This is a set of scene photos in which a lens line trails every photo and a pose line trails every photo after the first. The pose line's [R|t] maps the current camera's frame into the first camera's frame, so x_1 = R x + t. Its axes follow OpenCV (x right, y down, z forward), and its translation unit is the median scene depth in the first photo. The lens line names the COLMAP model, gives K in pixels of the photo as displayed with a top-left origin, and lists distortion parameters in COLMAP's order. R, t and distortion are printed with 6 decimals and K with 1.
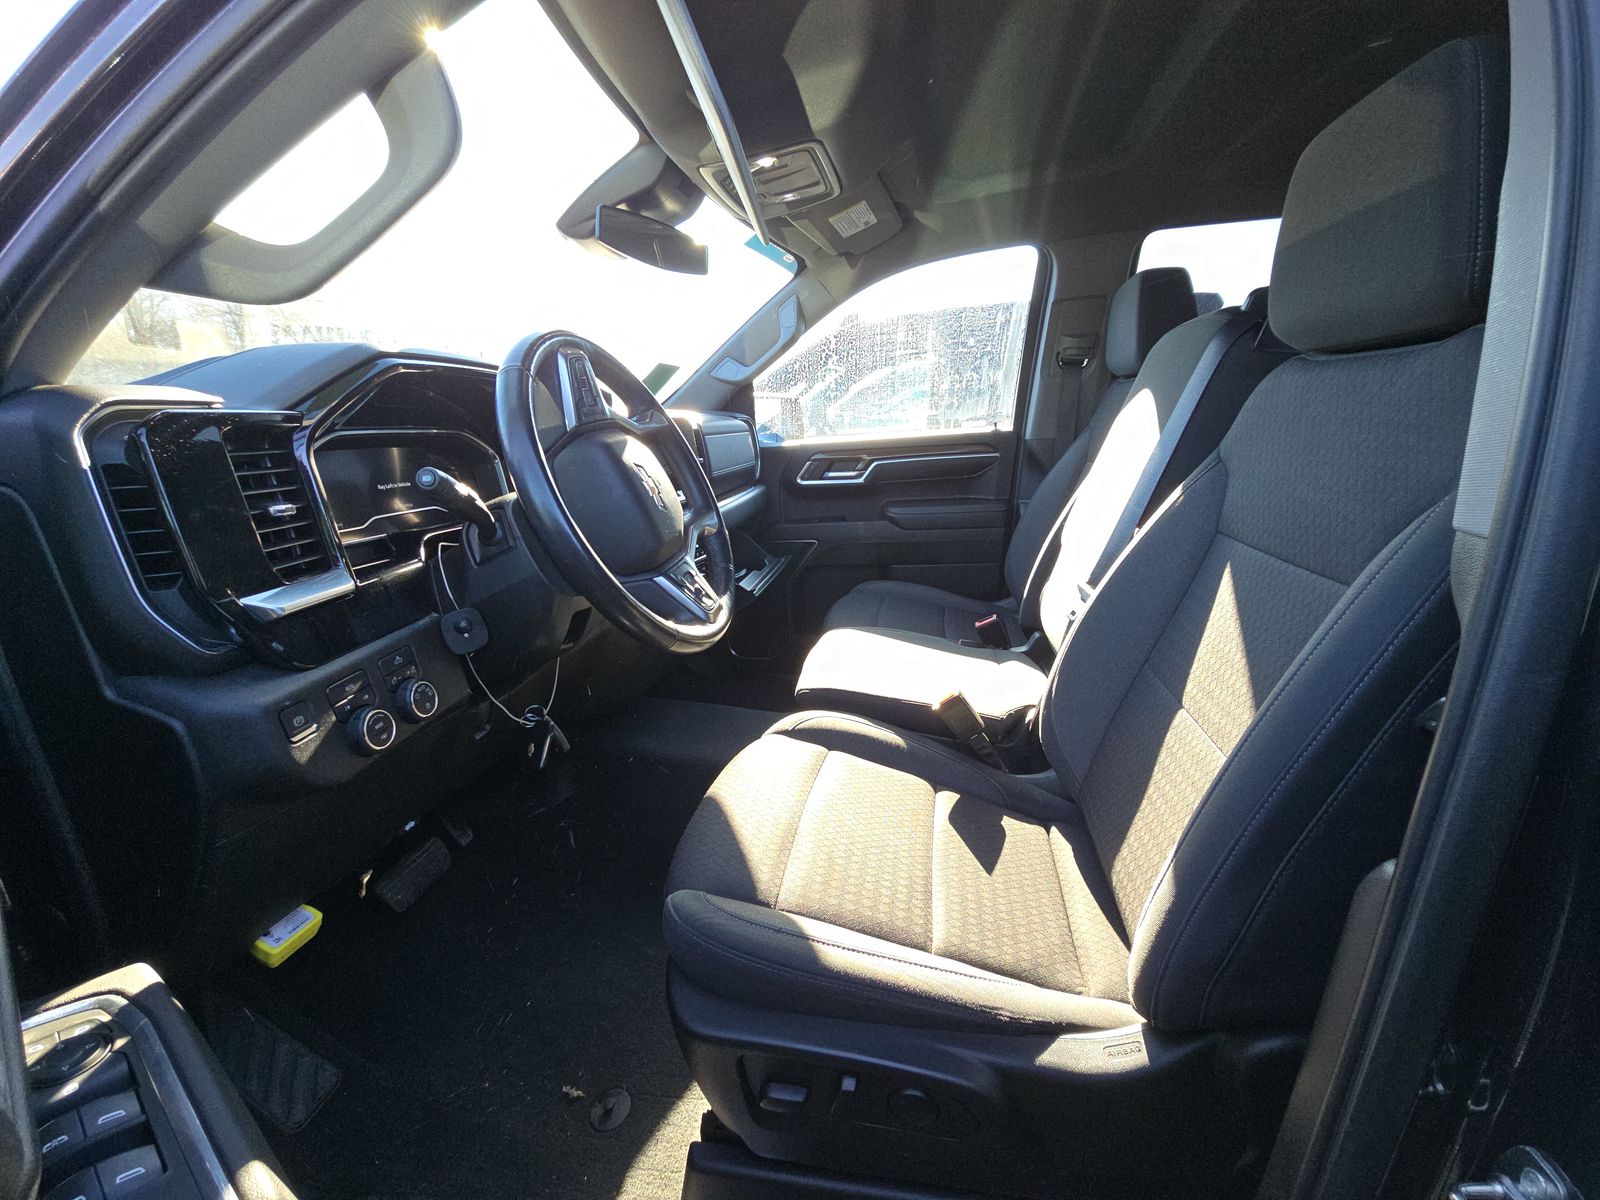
lens RADIAL K [[641.1, 0, 800.3], [0, 641.1, 597.9], [0, 0, 1]] dist [0.010556, 0.000161]
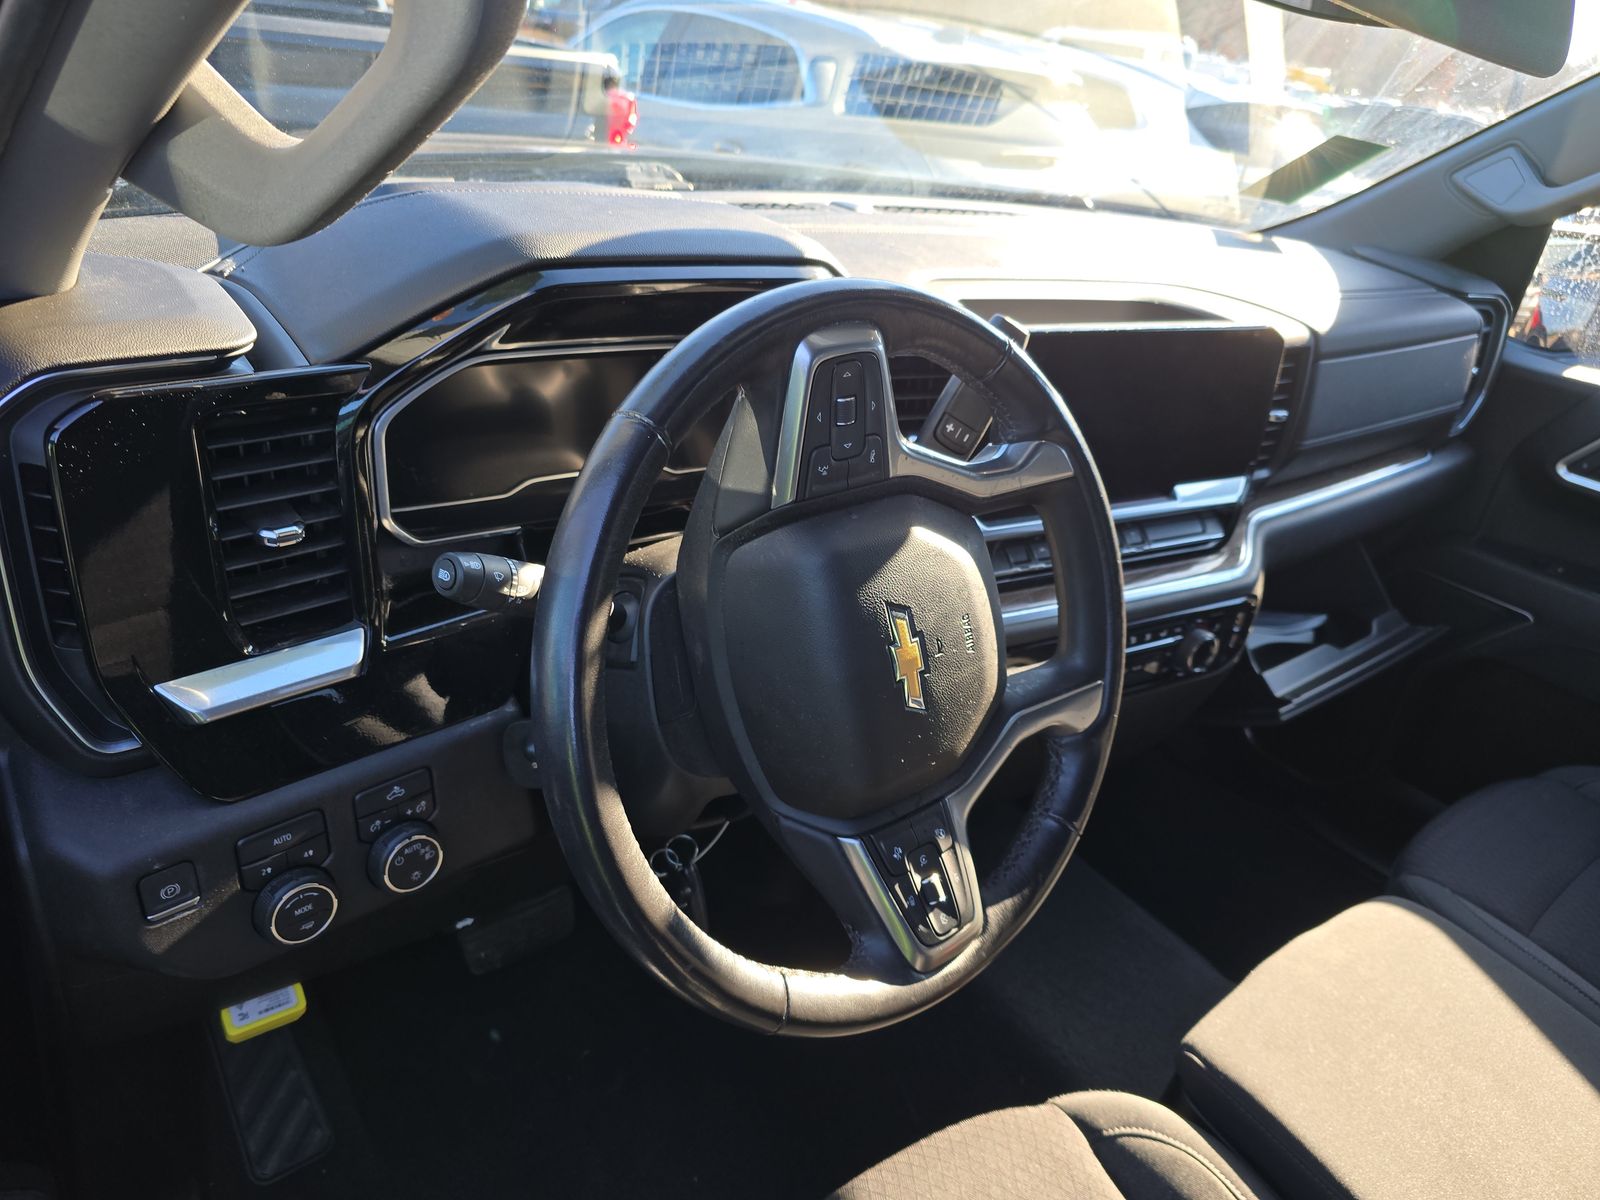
lens RADIAL K [[1077.7, 0, 799.4], [0, 1077.7, 600.4], [0, 0, 1]] dist [0.018341, -0.008014]
pose [[0.743709, 0.427891, -0.513621, 0.078044], [-0.325152, 0.902843, 0.281336, -0.399148], [0.584100, -0.042228, 0.810582, 0.354607]]
